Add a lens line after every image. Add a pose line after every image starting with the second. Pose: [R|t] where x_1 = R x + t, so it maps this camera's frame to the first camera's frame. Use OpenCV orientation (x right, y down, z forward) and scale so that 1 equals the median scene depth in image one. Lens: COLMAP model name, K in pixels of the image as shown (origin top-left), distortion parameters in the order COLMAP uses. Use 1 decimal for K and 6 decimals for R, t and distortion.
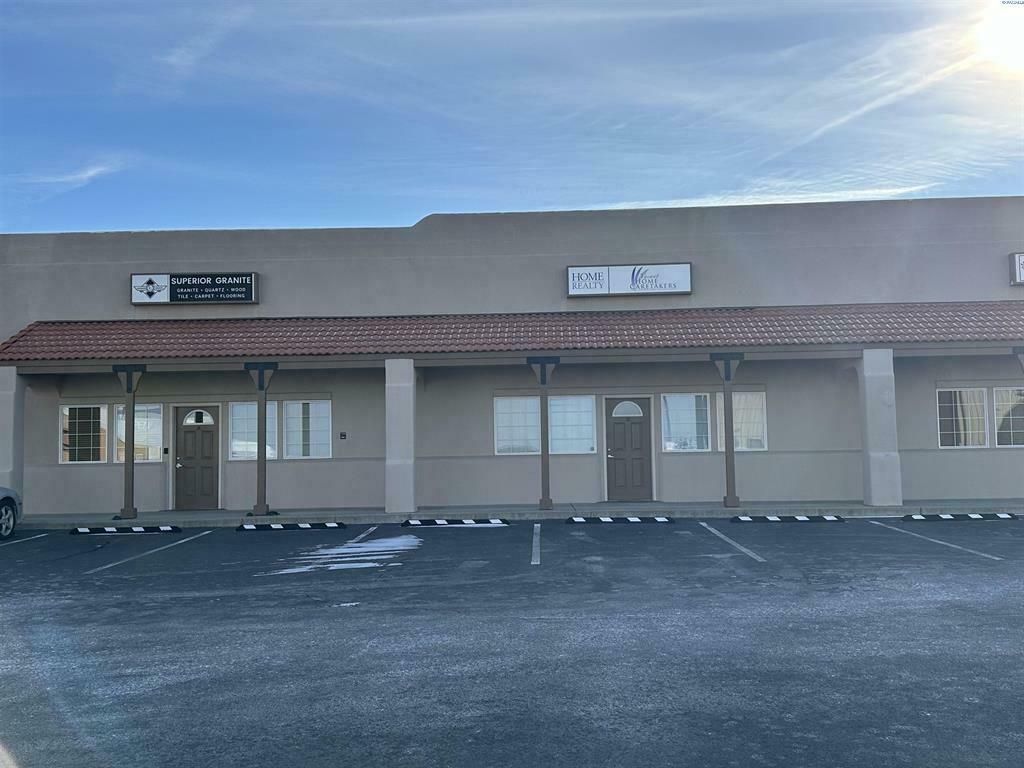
lens RADIAL K [[1026.2, 0, 512.0], [0, 1026.2, 384.0], [0, 0, 1]] dist [0.011714, -0.004743]
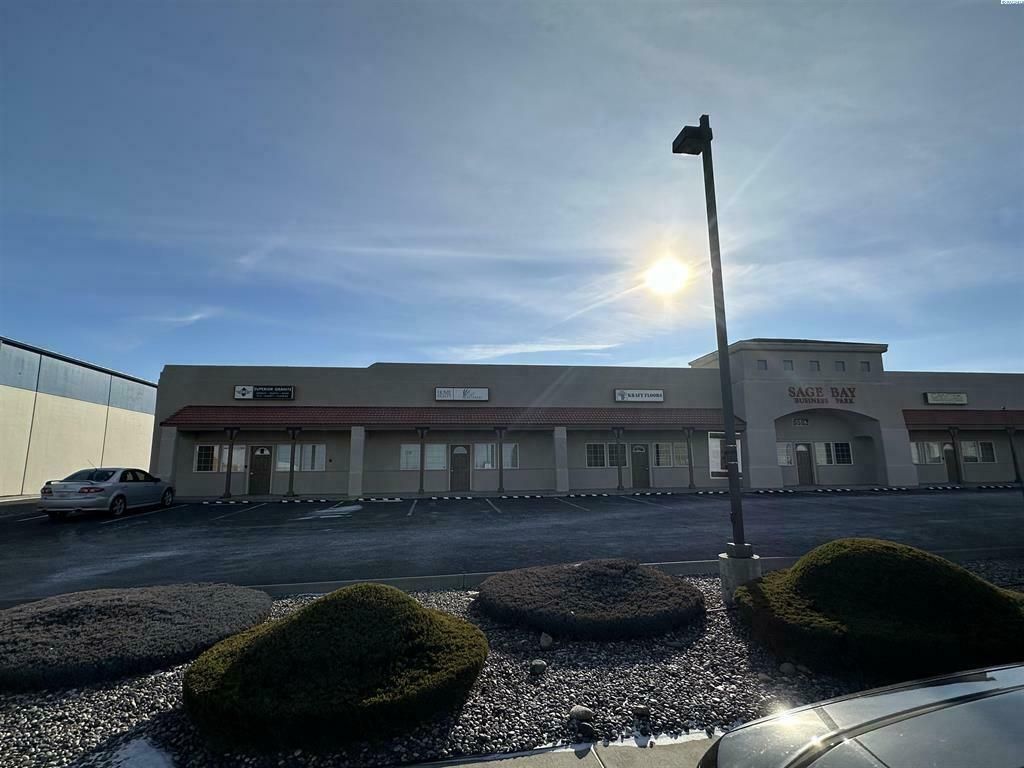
lens RADIAL K [[510.2, 0, 510.1], [0, 510.2, 375.7], [0, 0, 1]] dist [-0.039832, 0.000198]
pose [[0.985827, 0.033285, 0.164431, 0.032678], [-0.013956, 0.992994, -0.117334, -0.009093], [-0.167185, 0.113376, 0.979385, -0.163115]]
